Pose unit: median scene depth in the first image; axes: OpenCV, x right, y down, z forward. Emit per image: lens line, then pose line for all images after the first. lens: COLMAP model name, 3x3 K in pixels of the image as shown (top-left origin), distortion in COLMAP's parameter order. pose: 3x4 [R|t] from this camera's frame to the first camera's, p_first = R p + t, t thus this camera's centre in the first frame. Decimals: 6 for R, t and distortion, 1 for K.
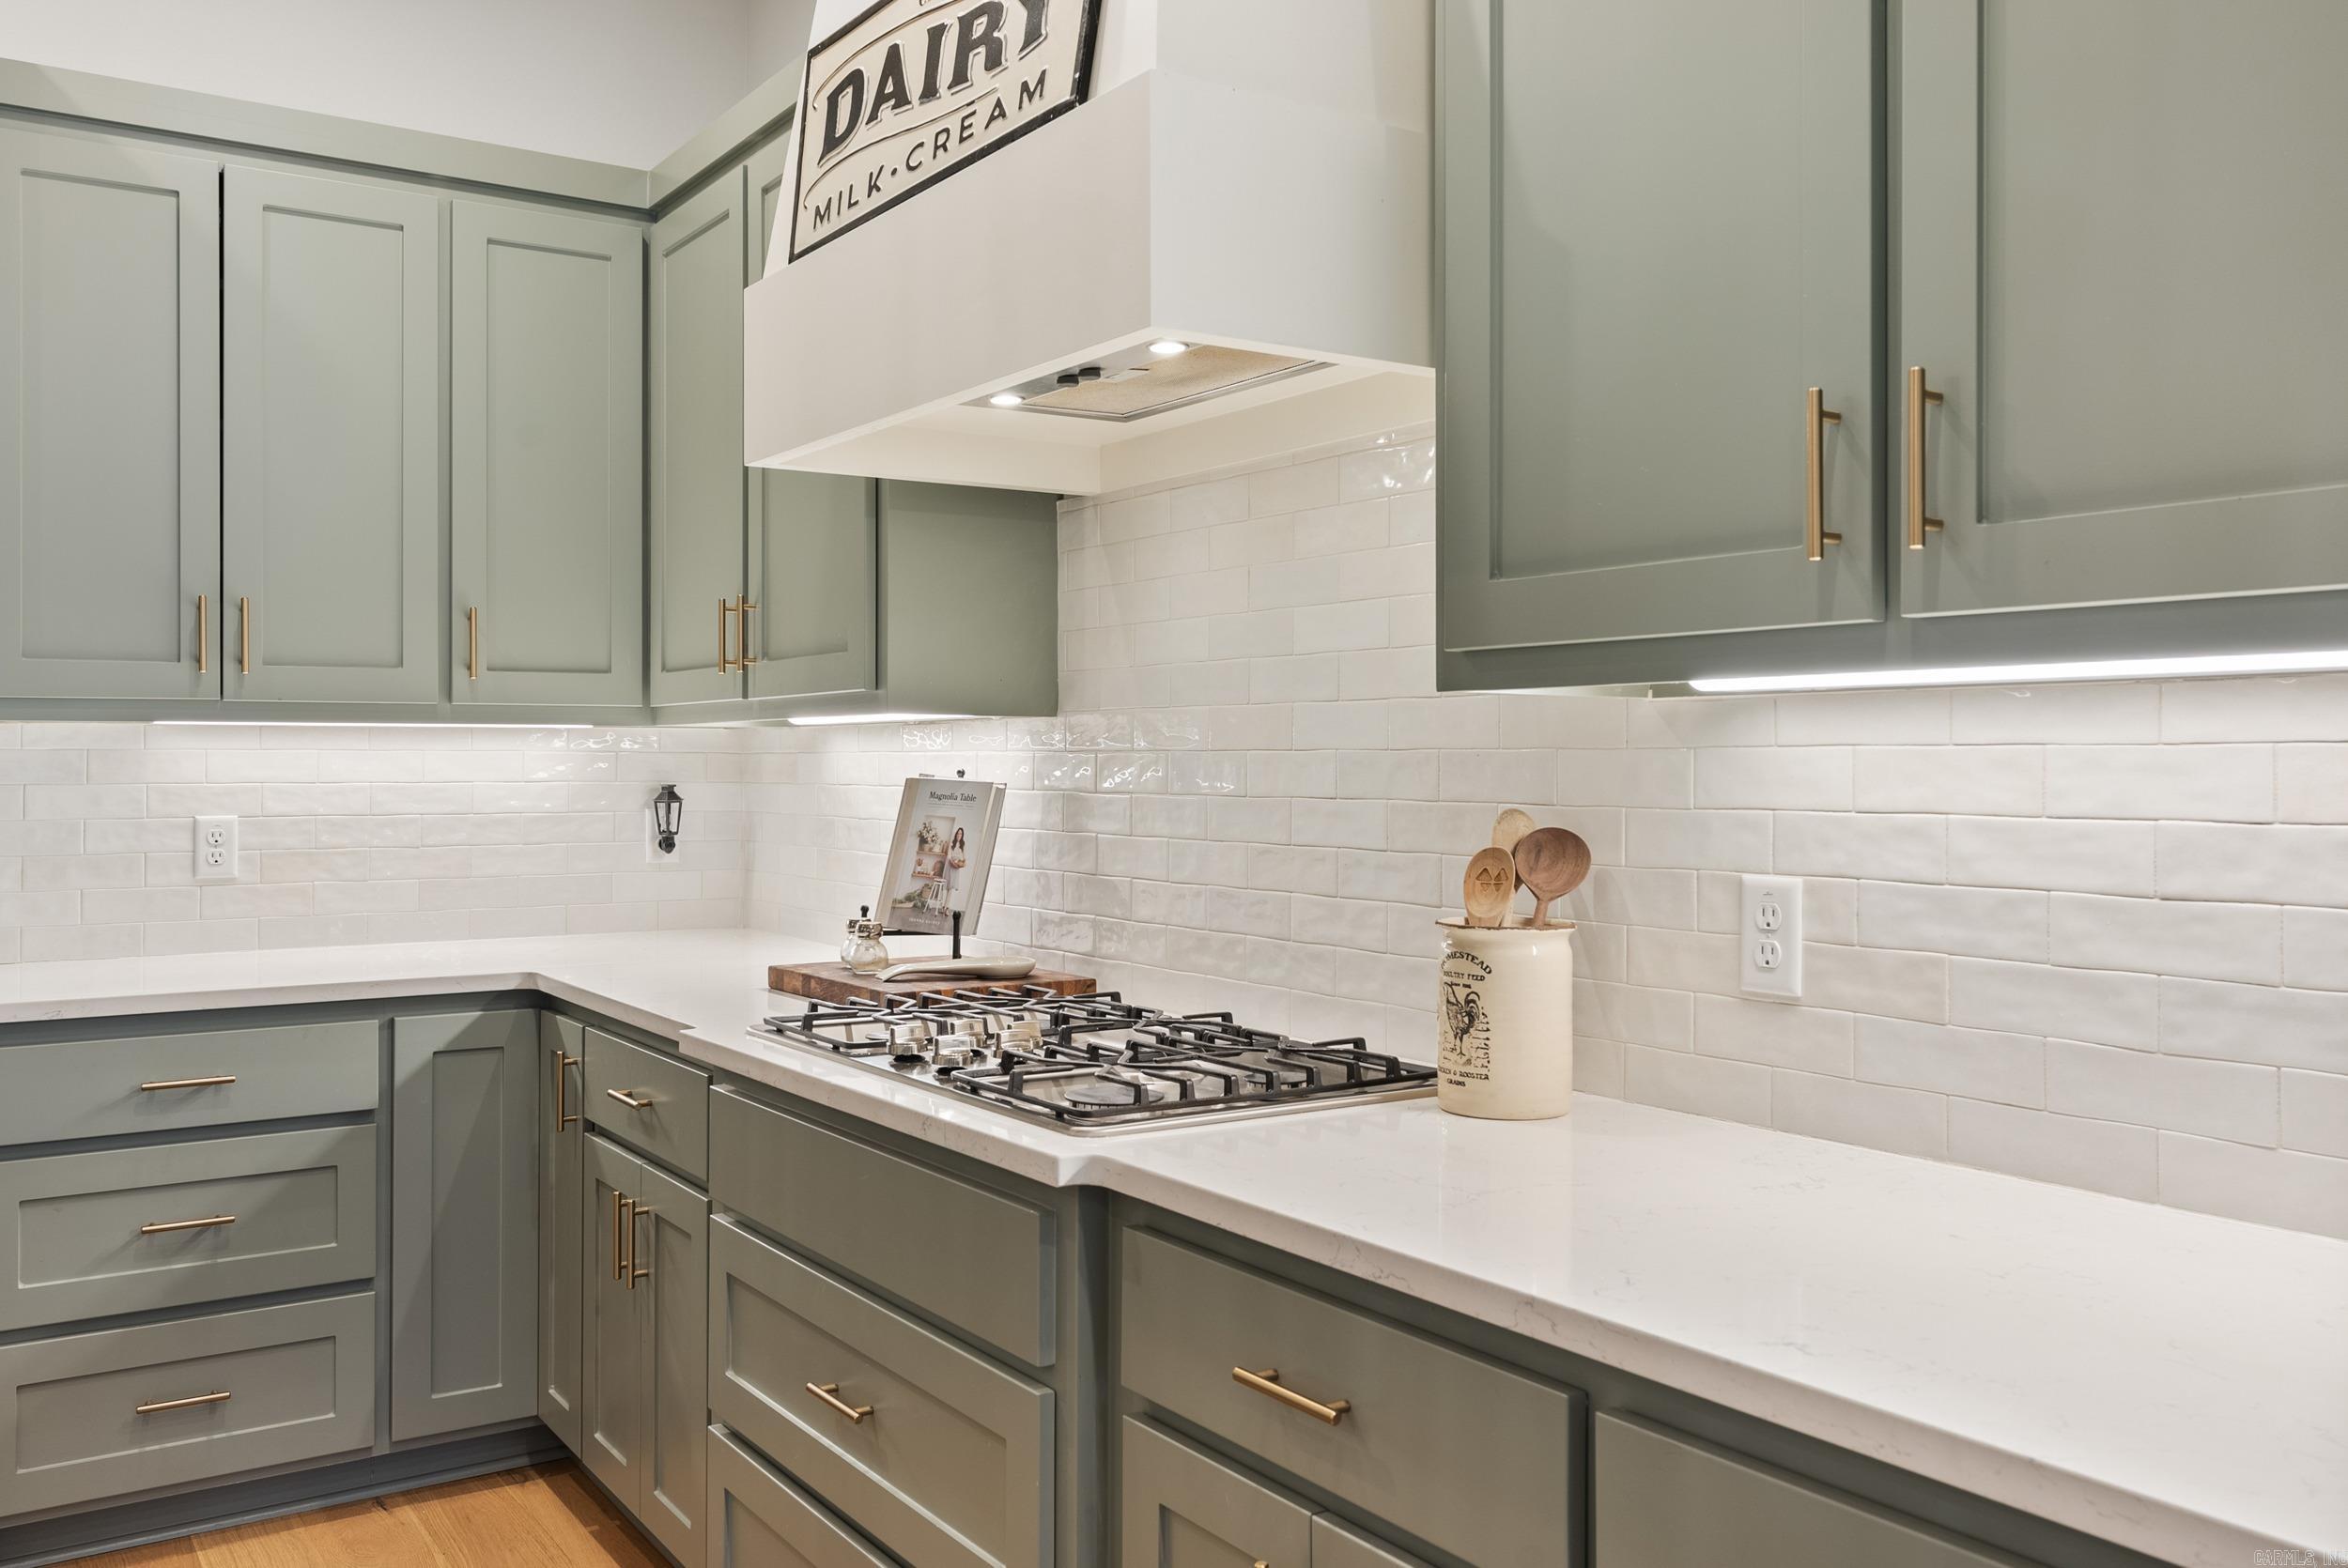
lens RADIAL K [[1905.2, 0, 1157.1], [0, 1905.2, 743.5], [0, 0, 1]] dist [-0.003776, 0.006712]
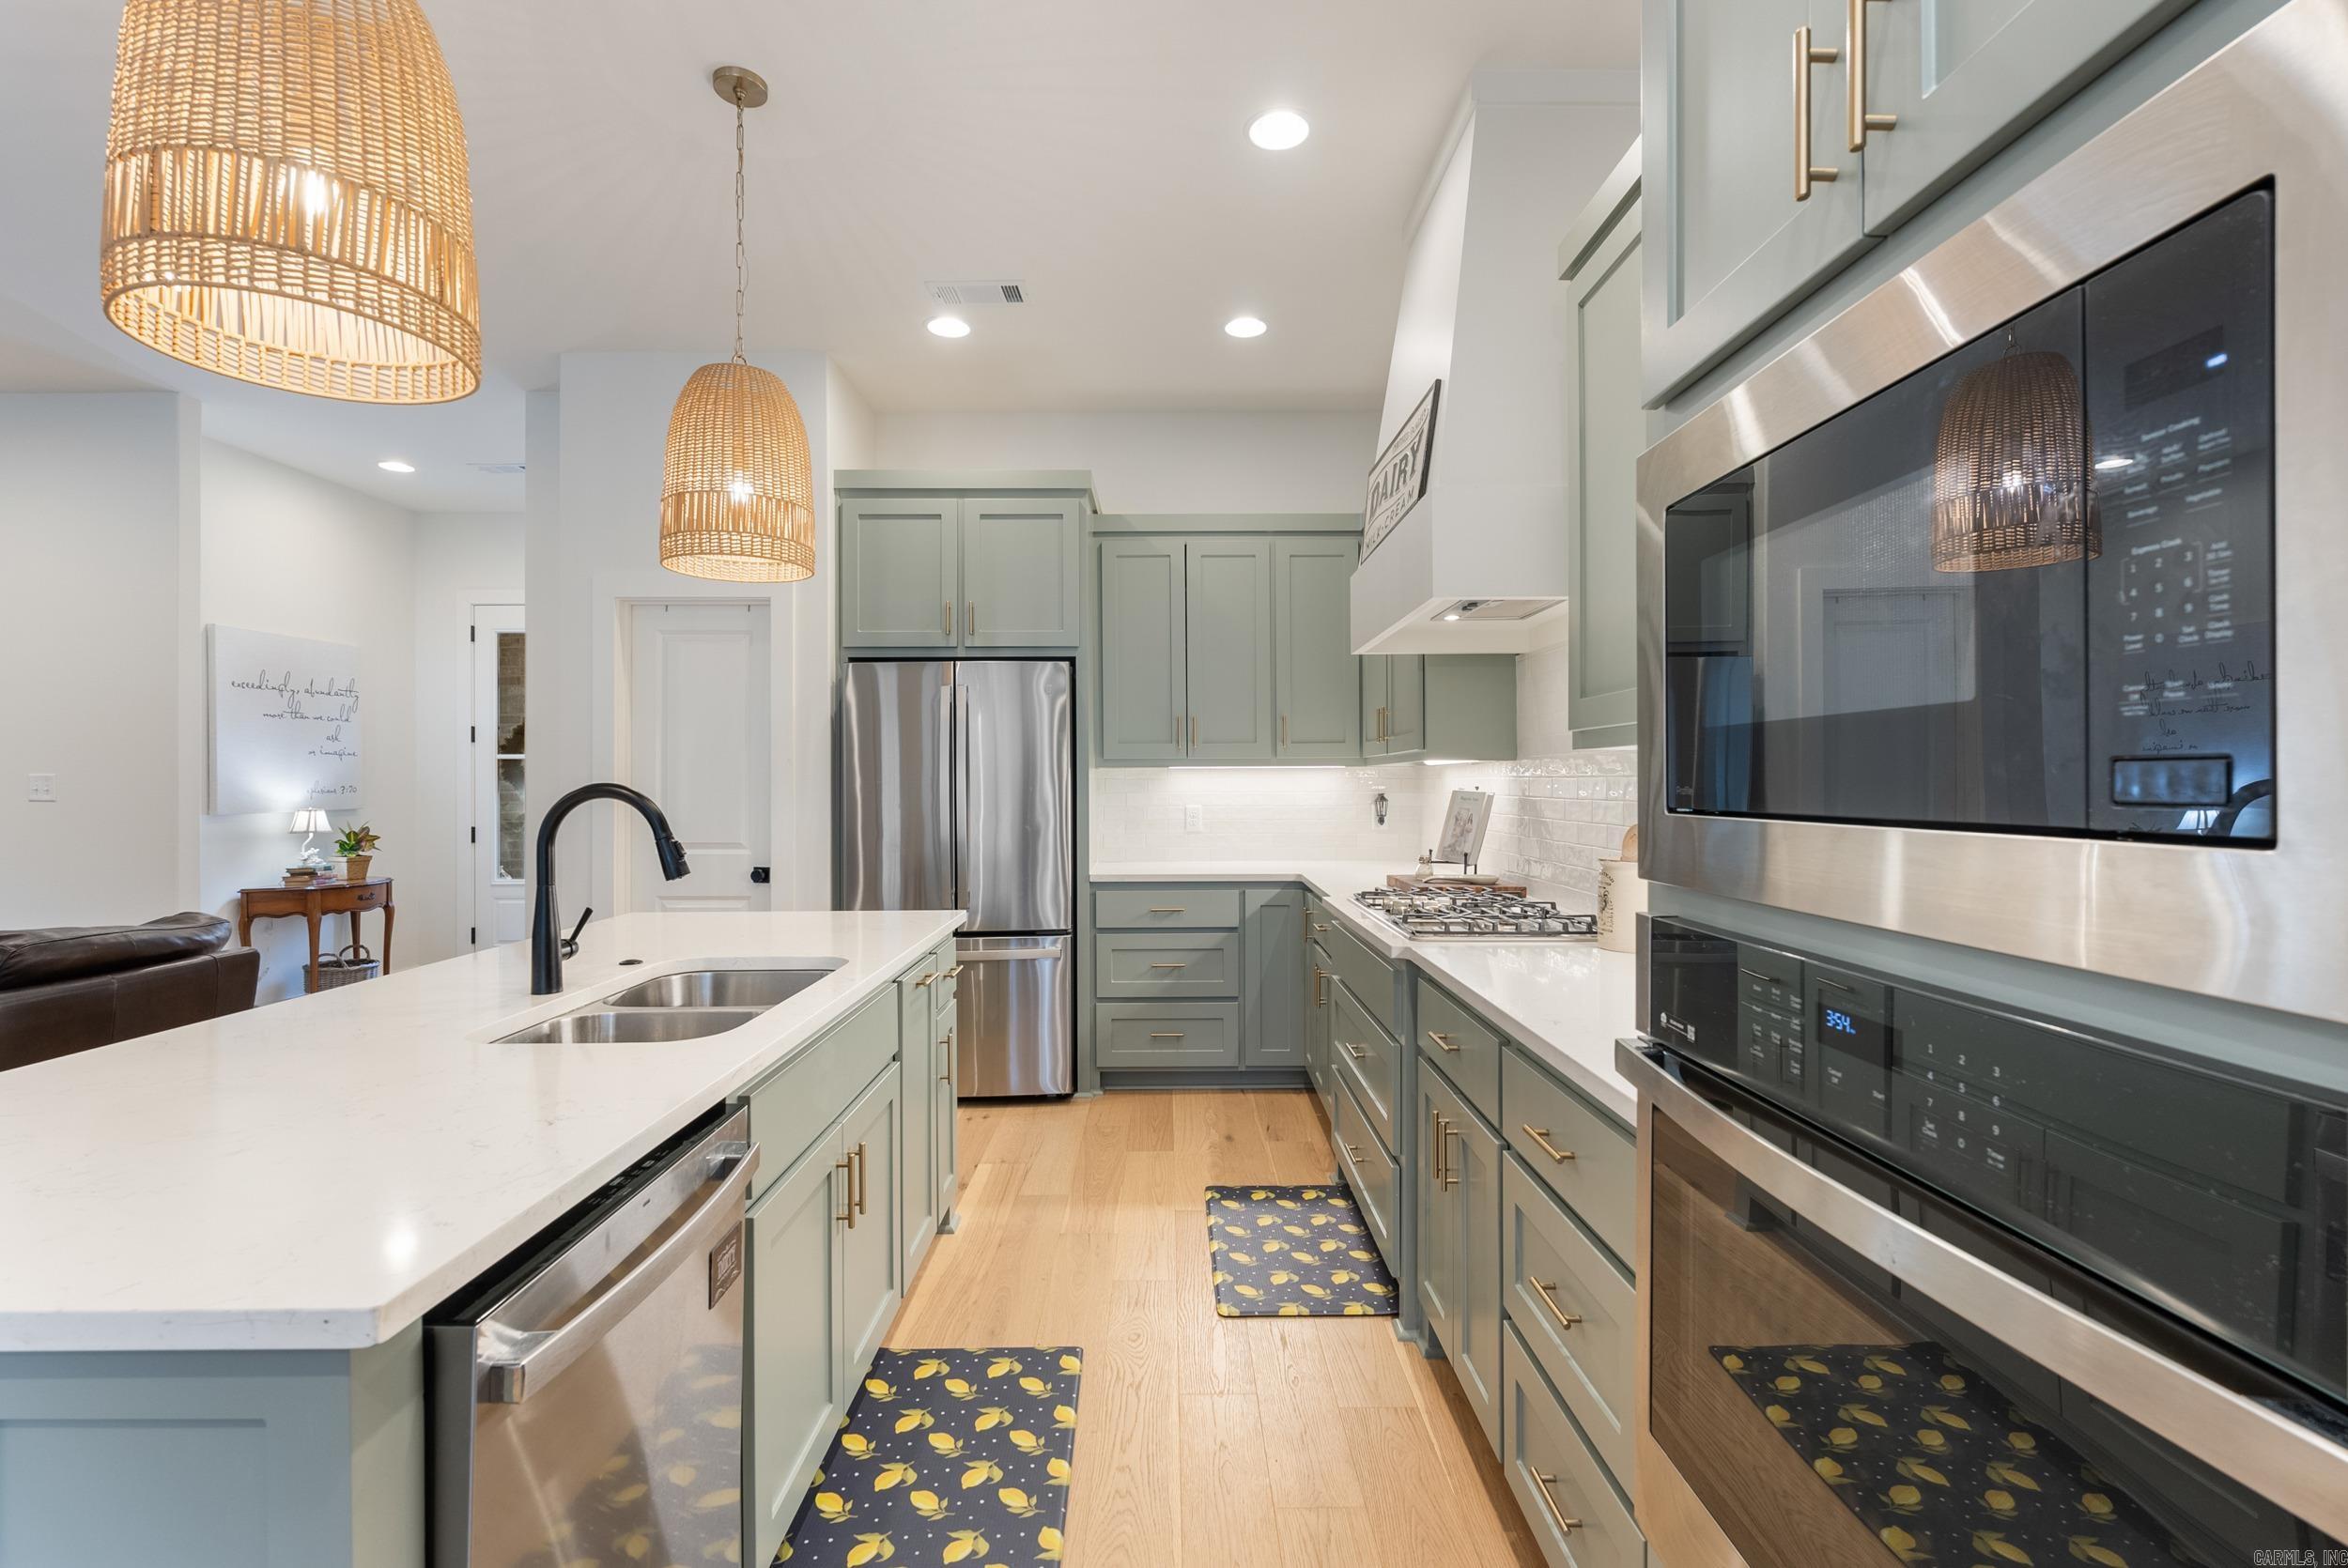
lens RADIAL K [[1036.2, 0, 1173.3], [0, 1036.2, 781.1], [0, 0, 1]] dist [-0.006812, 0.001057]
pose [[0.834025, -0.002669, -0.551720, 0.265413], [0.007287, 0.999954, 0.006178, -0.001589], [0.551679, -0.009173, 0.834006, -0.148470]]
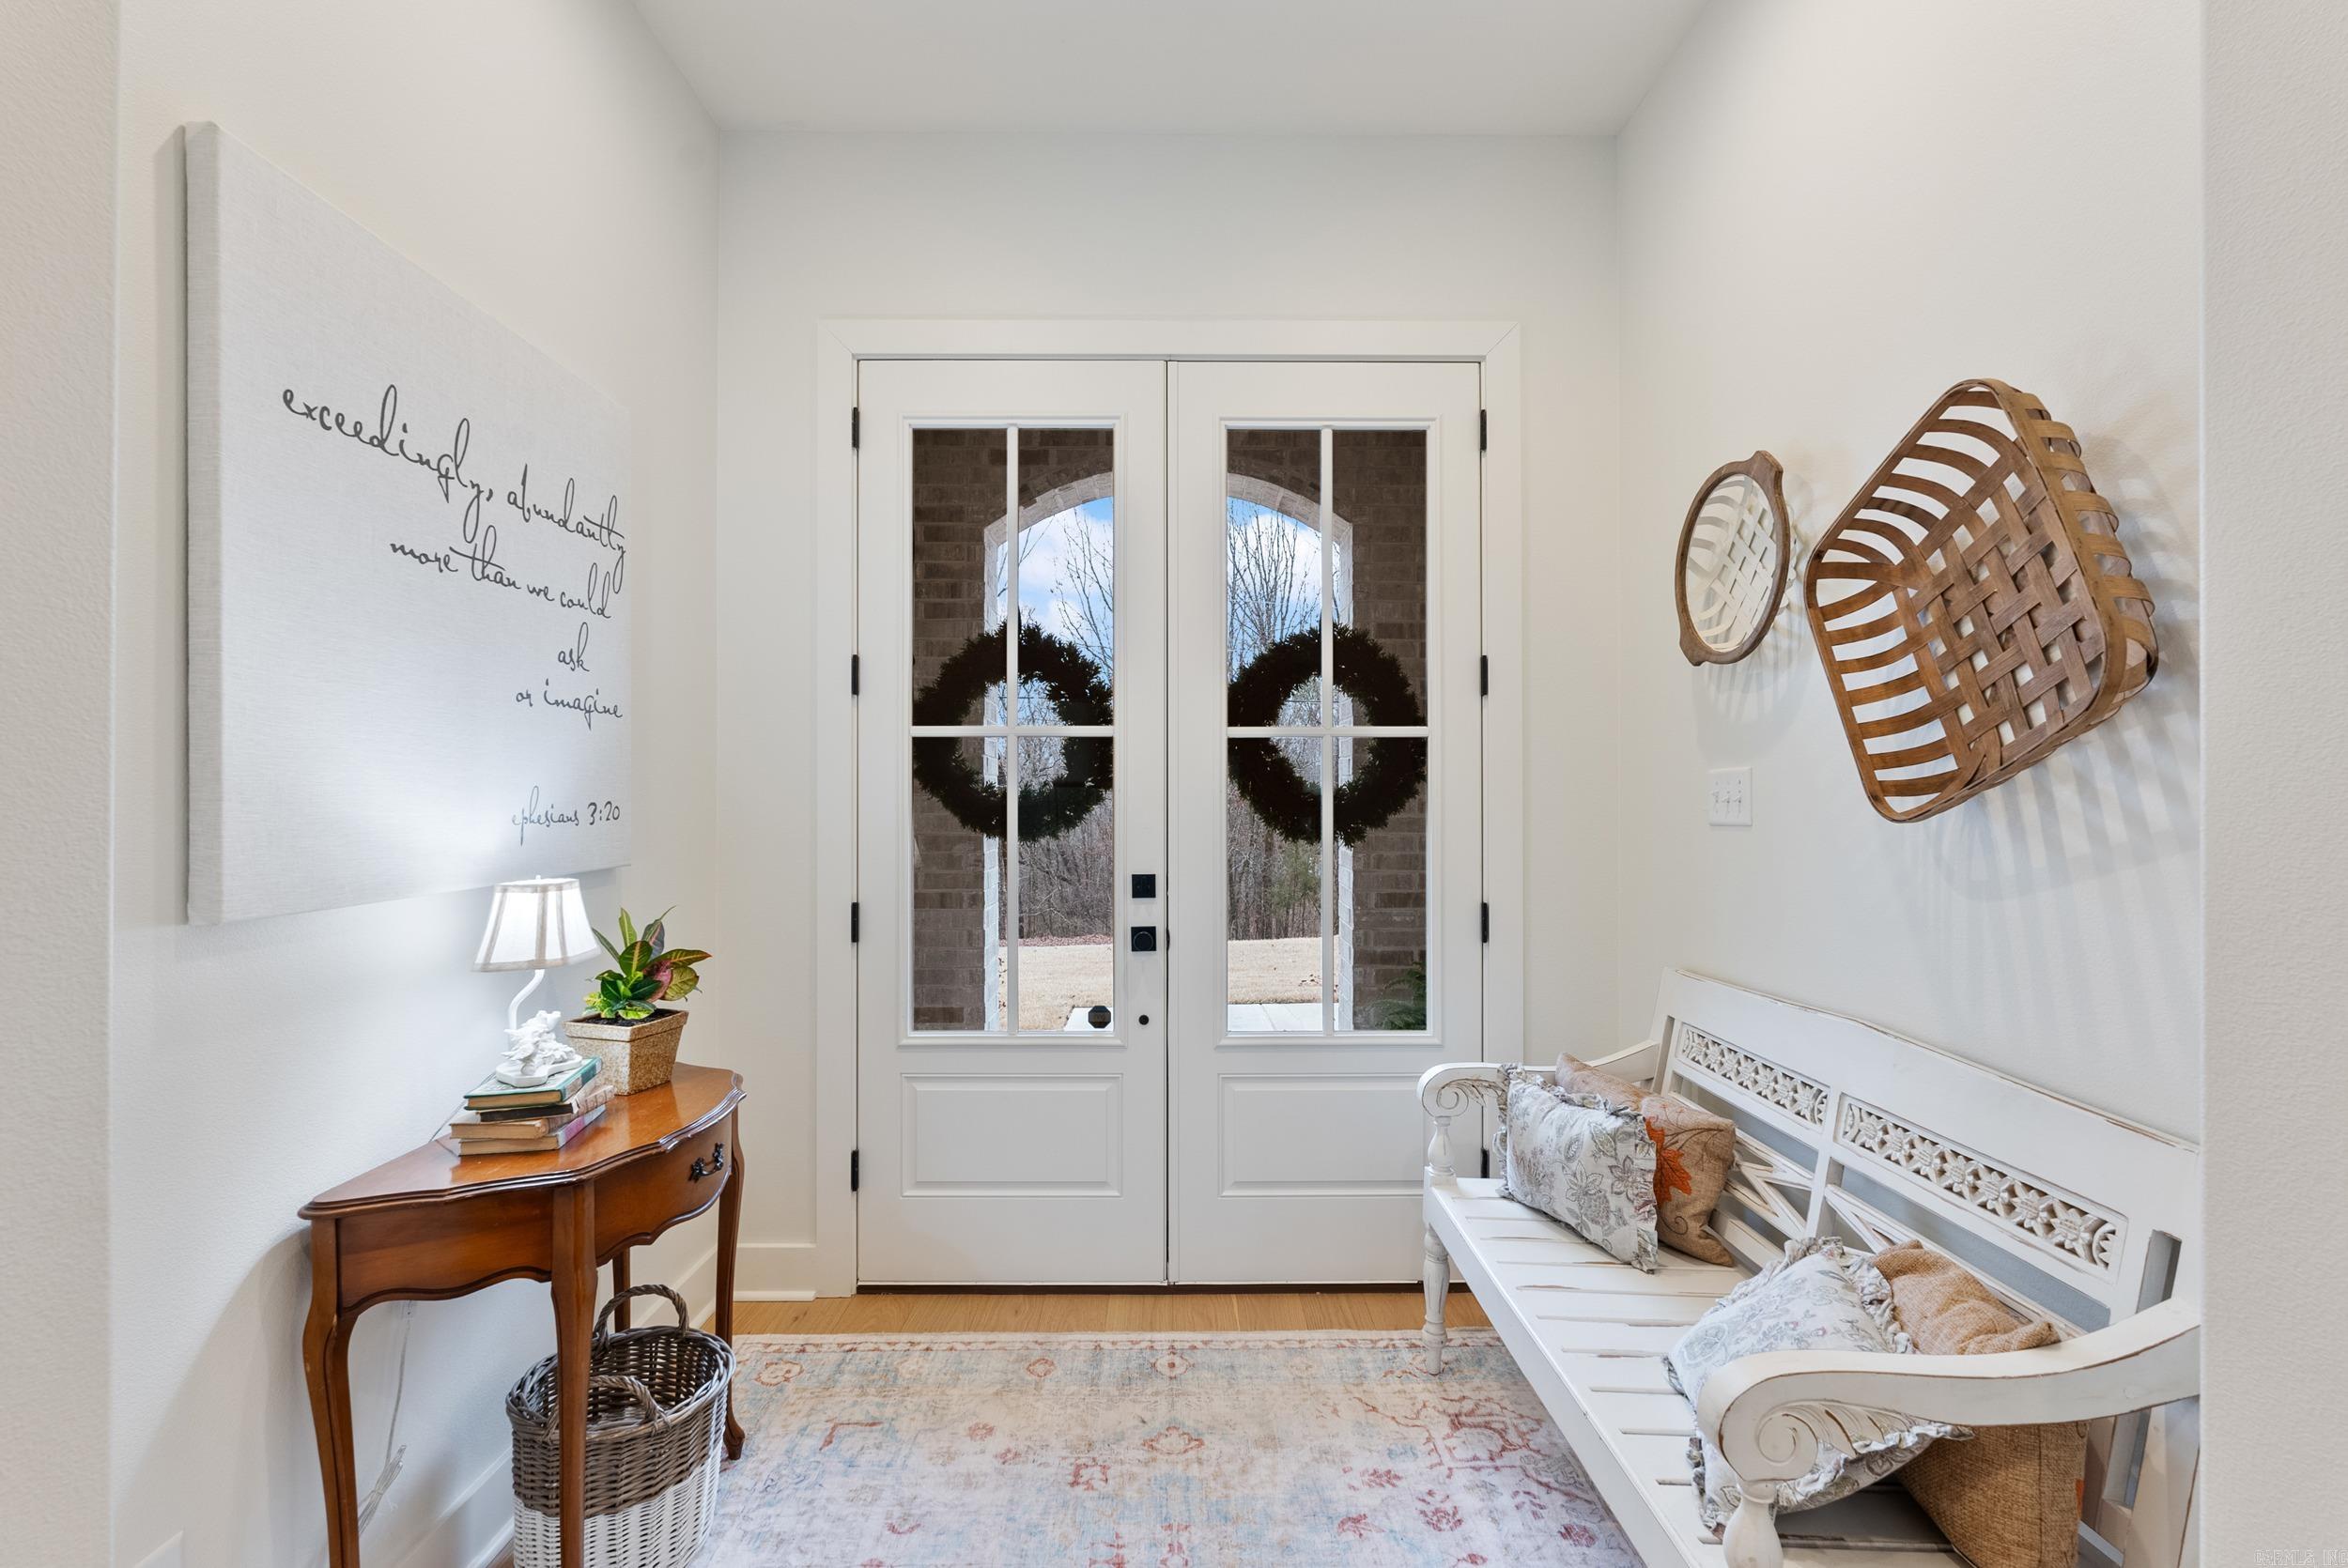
lens RADIAL K [[1036.2, 0, 1185.7], [0, 1036.2, 797.2], [0, 0, 1]] dist [-0.006812, 0.001057]
pose [[0.836014, 0.003838, -0.548695, -1.464514], [0.000378, 0.999971, 0.007571, -0.000051], [0.548709, -0.006537, 0.835988, 0.272627]]
